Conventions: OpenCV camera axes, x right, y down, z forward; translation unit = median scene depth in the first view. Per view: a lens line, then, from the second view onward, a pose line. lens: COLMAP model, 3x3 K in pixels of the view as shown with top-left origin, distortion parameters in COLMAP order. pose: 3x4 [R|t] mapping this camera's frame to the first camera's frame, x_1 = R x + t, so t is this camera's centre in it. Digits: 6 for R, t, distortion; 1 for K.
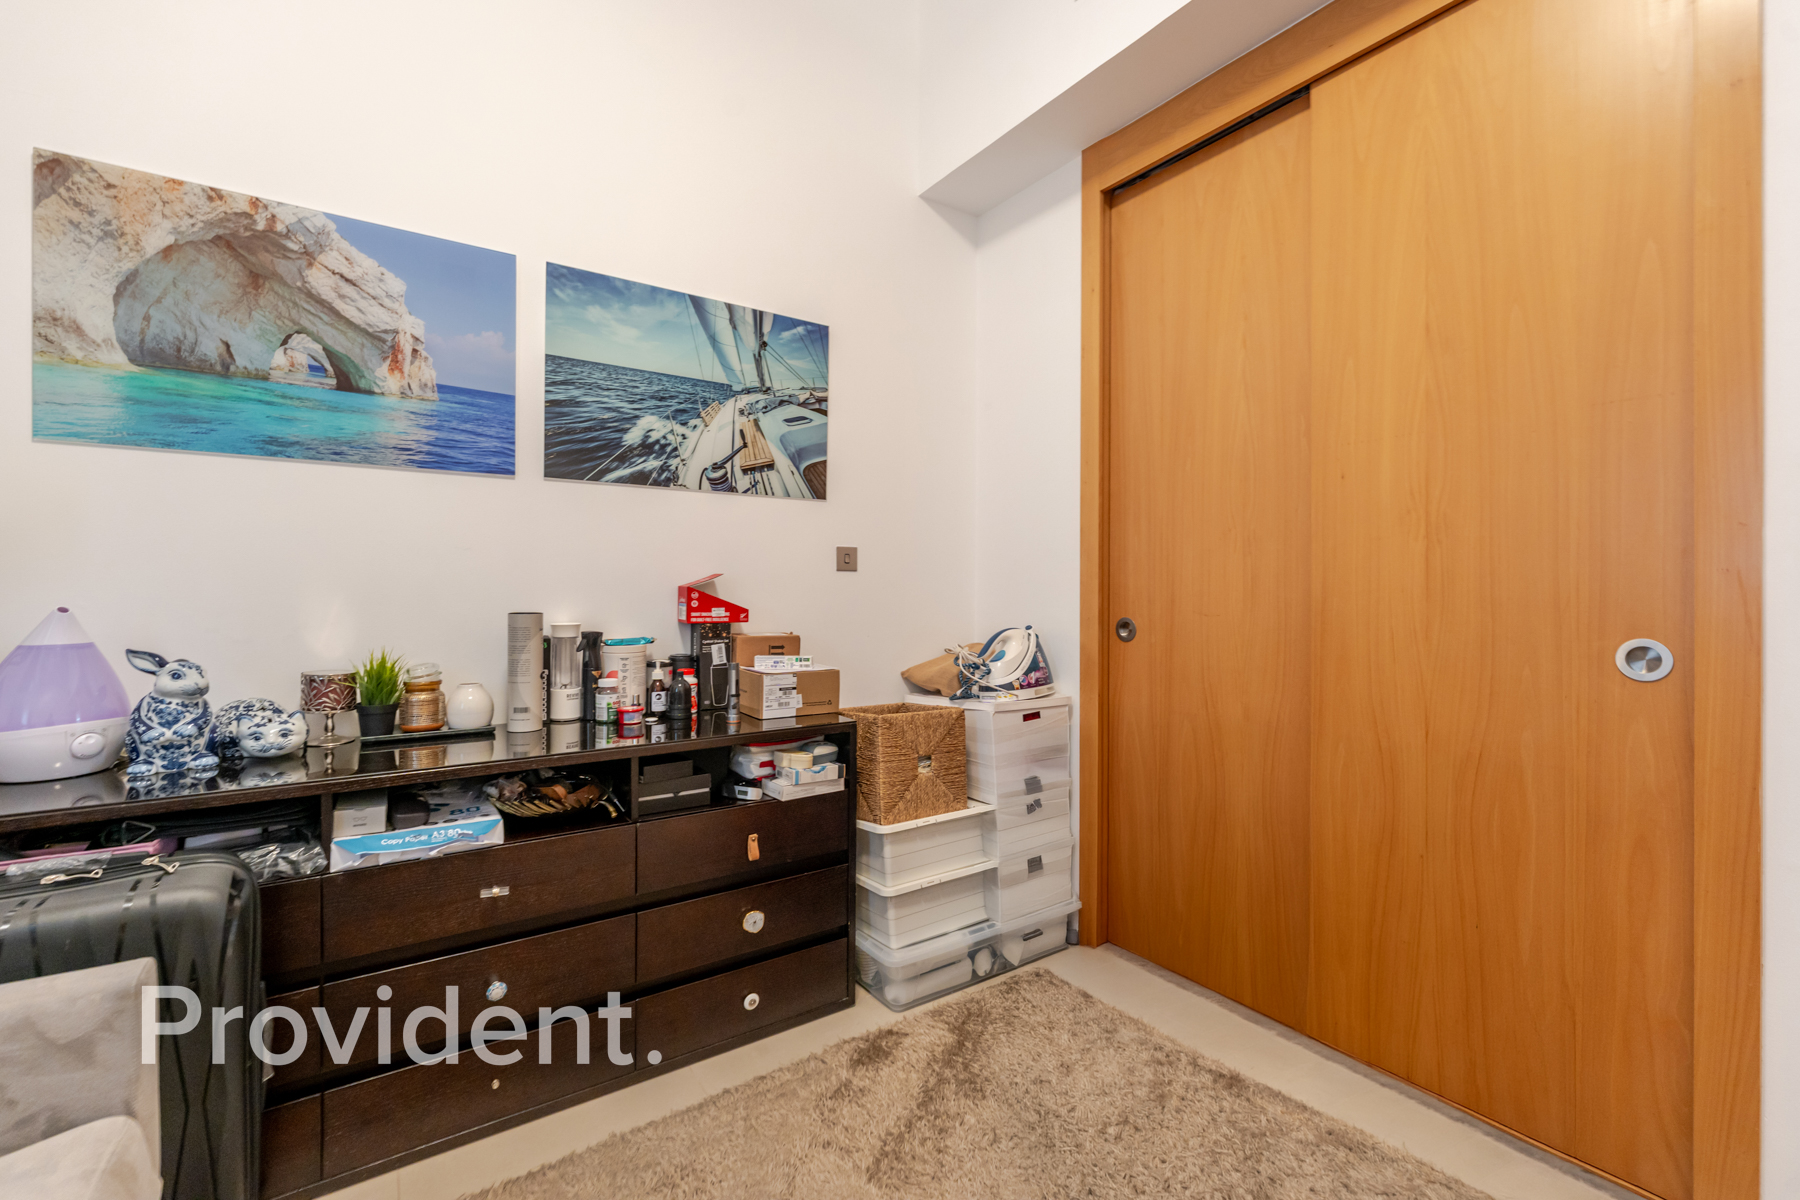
lens RADIAL K [[753.0, 0, 897.3], [0, 753.0, 586.6], [0, 0, 1]] dist [0.000194, 0.000019]
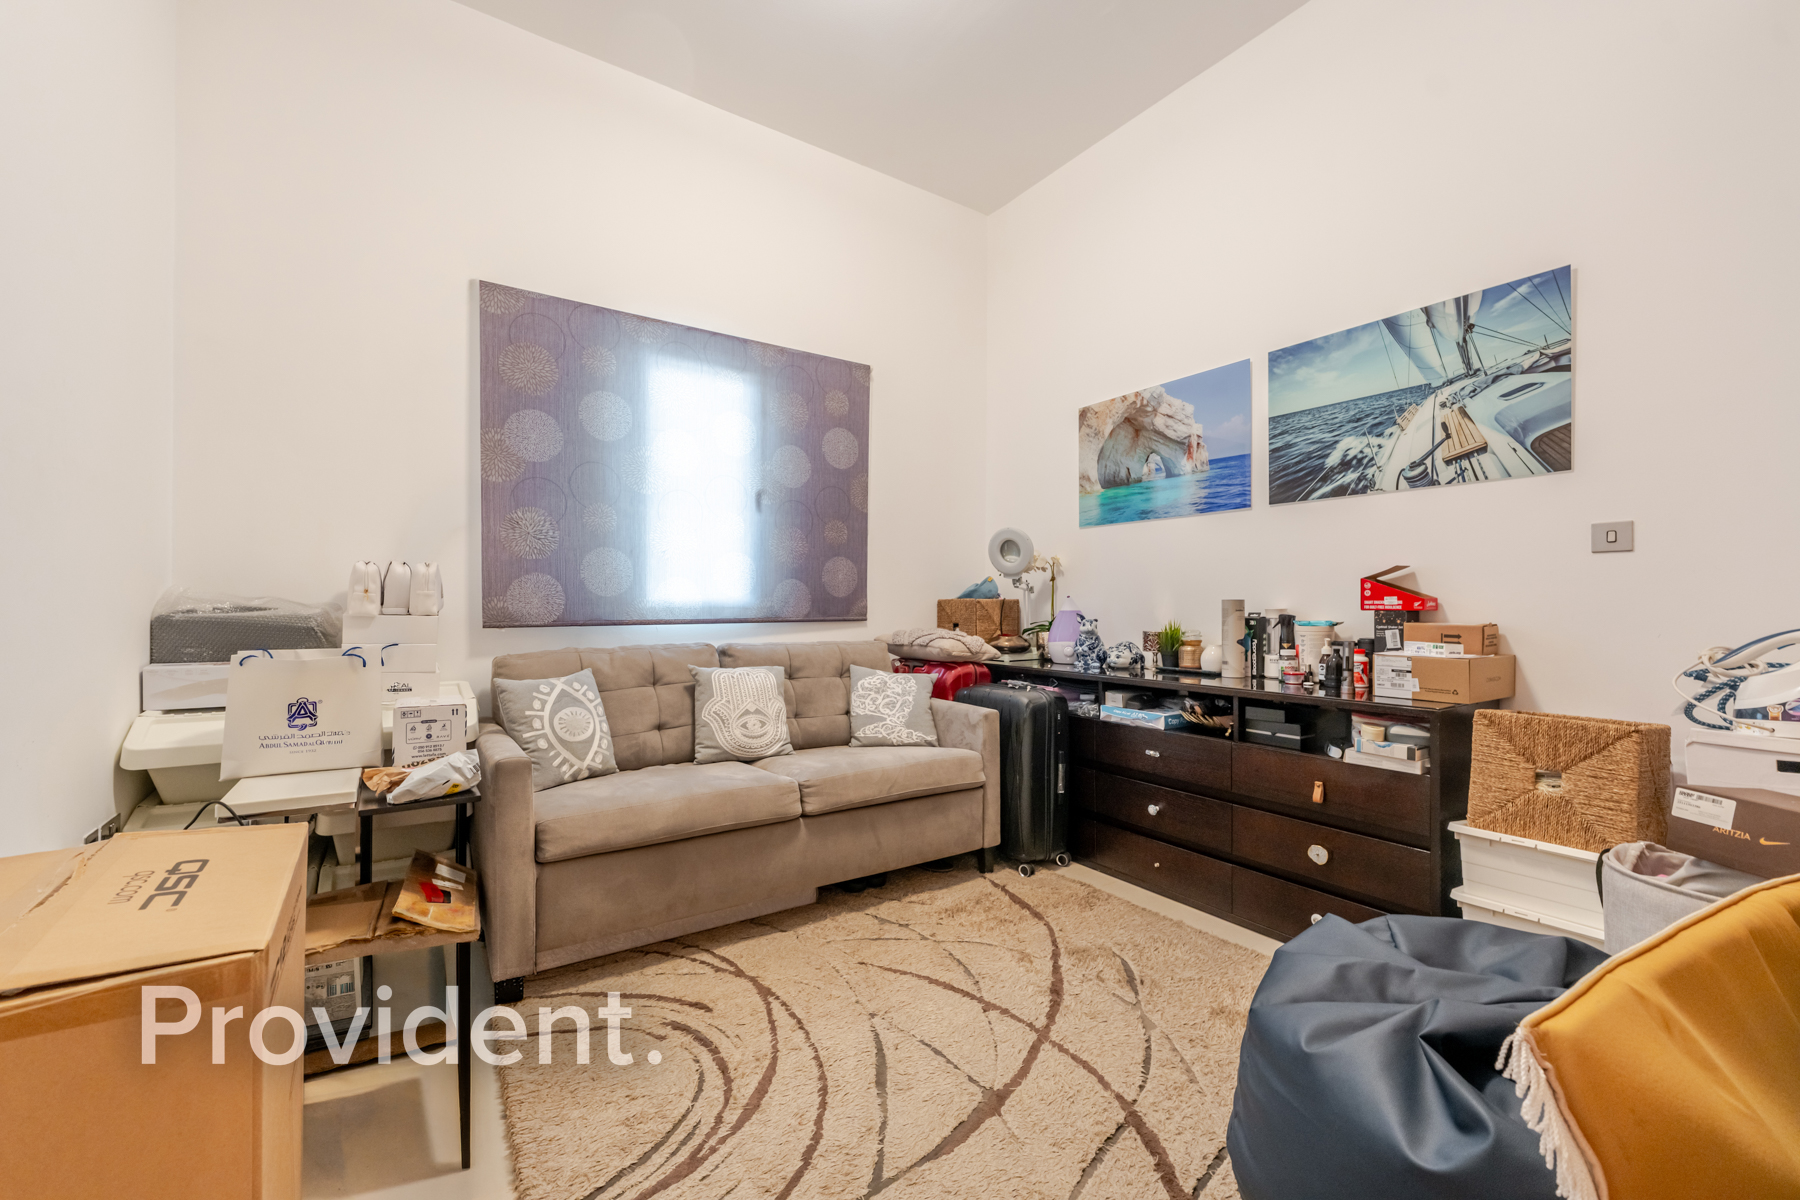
lens RADIAL K [[713.8, 0, 895.5], [0, 713.8, 603.3], [0, 0, 1]] dist [-0.001367, -0.000619]
pose [[-0.000881, -0.007578, -0.999971, 0.808213], [0.000378, 0.999971, -0.007579, 0.045941], [1.000000, -0.000384, -0.000878, 0.279632]]
